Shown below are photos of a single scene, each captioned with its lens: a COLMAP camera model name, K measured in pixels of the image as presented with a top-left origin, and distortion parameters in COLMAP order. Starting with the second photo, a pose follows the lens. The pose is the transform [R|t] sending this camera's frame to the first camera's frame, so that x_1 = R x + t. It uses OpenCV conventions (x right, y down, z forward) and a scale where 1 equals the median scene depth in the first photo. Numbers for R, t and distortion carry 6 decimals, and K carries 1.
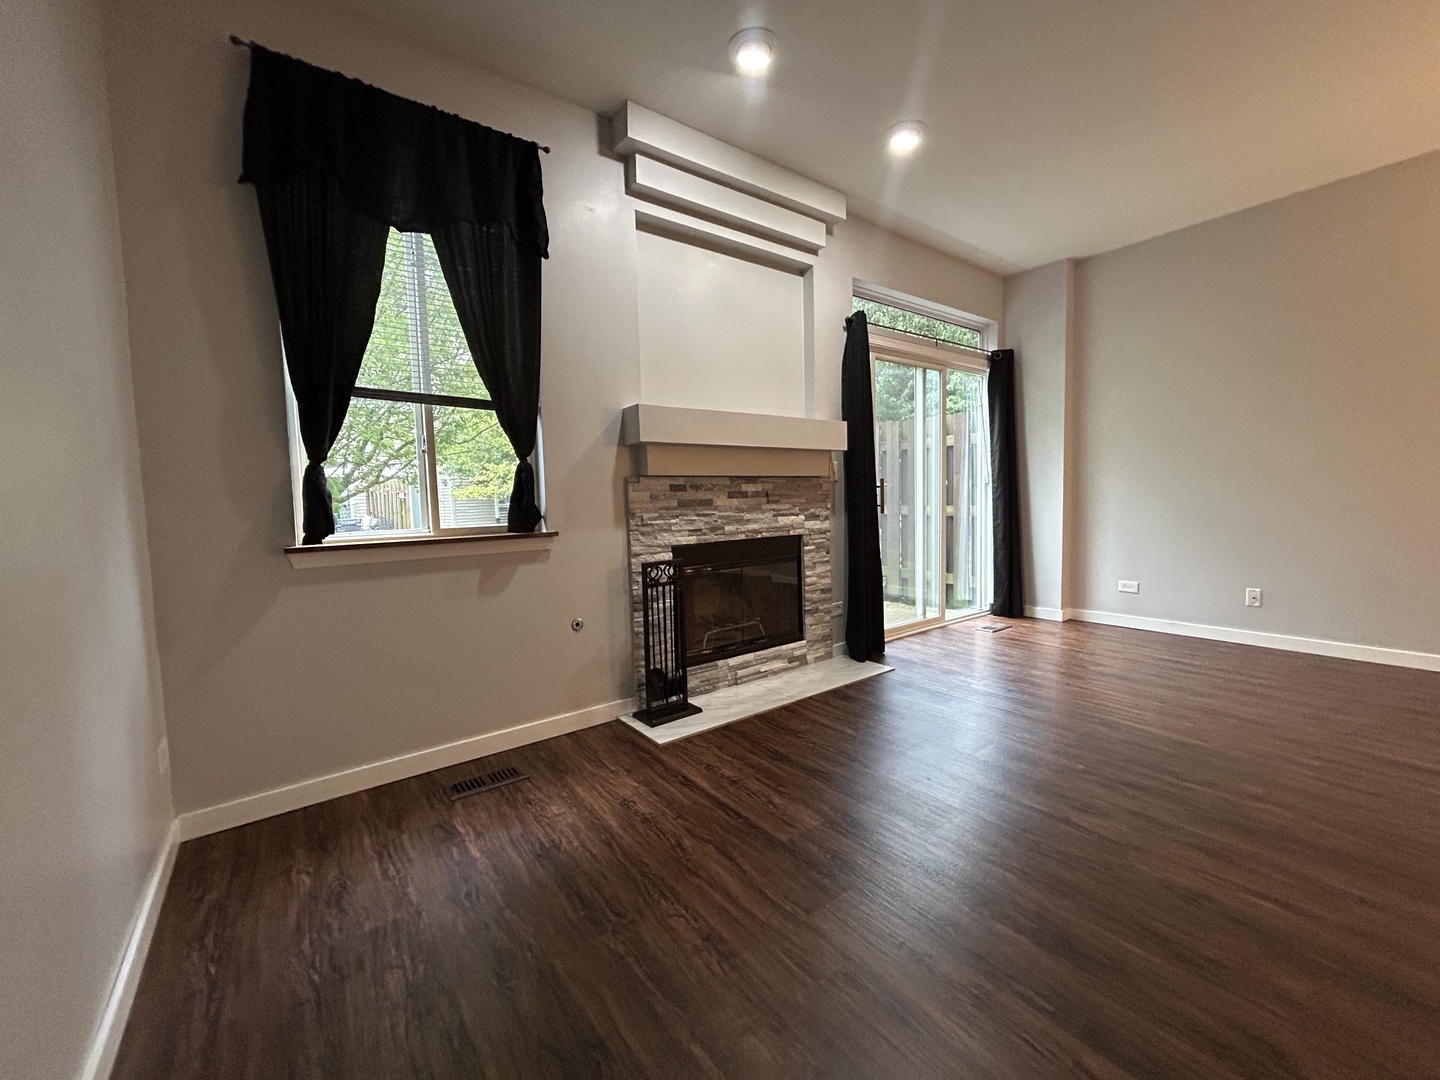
lens RADIAL K [[579.0, 0, 718.9], [0, 579.0, 539.2], [0, 0, 1]] dist [-0.000181, -0.000137]
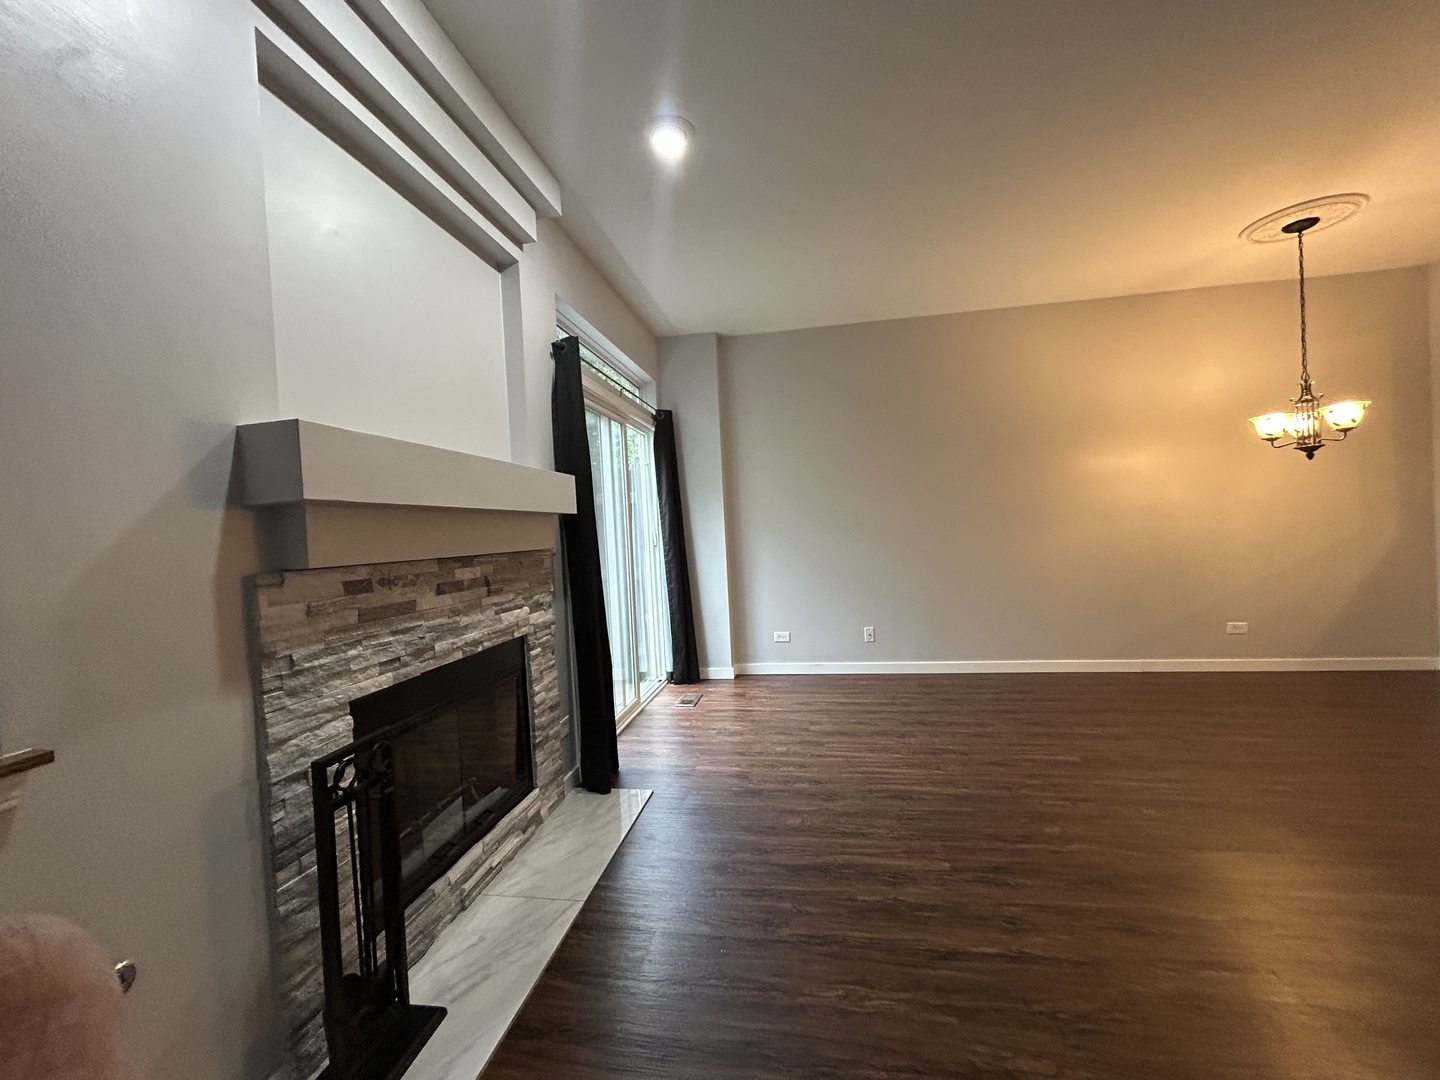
lens RADIAL K [[579.0, 0, 718.9], [0, 579.0, 539.2], [0, 0, 1]] dist [-0.000181, -0.000137]
pose [[0.725485, -0.022024, 0.687885, -0.182425], [0.082638, 0.995044, -0.055297, -0.071675], [-0.683258, 0.096962, 0.723710, 0.374655]]
